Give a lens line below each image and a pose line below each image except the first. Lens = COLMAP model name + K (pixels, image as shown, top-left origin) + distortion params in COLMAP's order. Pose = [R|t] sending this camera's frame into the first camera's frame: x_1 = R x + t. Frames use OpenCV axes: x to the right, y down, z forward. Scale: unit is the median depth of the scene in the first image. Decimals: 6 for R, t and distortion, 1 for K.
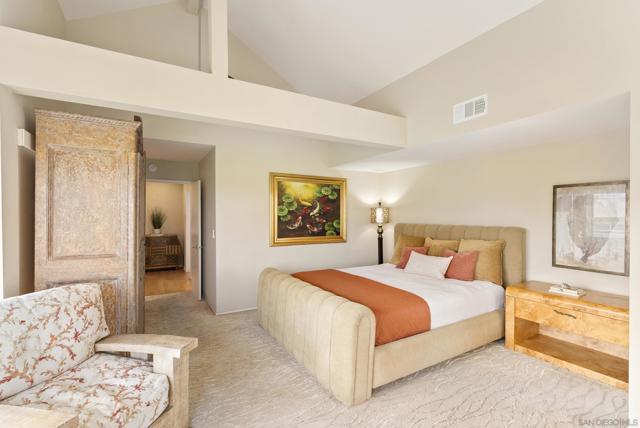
lens RADIAL K [[291.8, 0, 318.0], [0, 291.8, 216.4], [0, 0, 1]] dist [-0.005129, 0.001744]
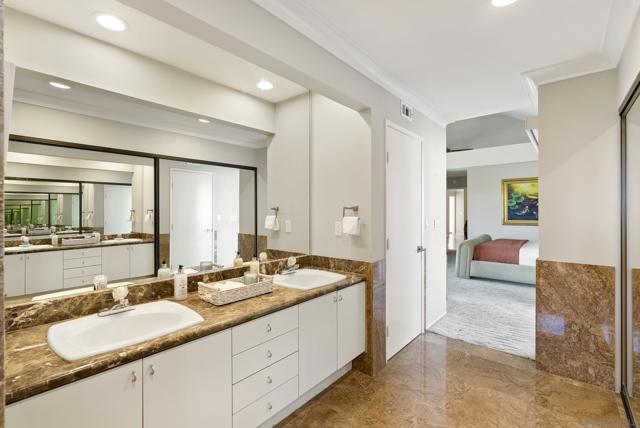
lens RADIAL K [[291.8, 0, 321.1], [0, 291.8, 211.2], [0, 0, 1]] dist [-0.005129, 0.001744]
pose [[0.318068, -0.006283, -0.948047, 1.024389], [-0.003616, 0.999963, -0.007840, 0.041632], [0.948061, 0.005922, 0.318033, -0.458277]]
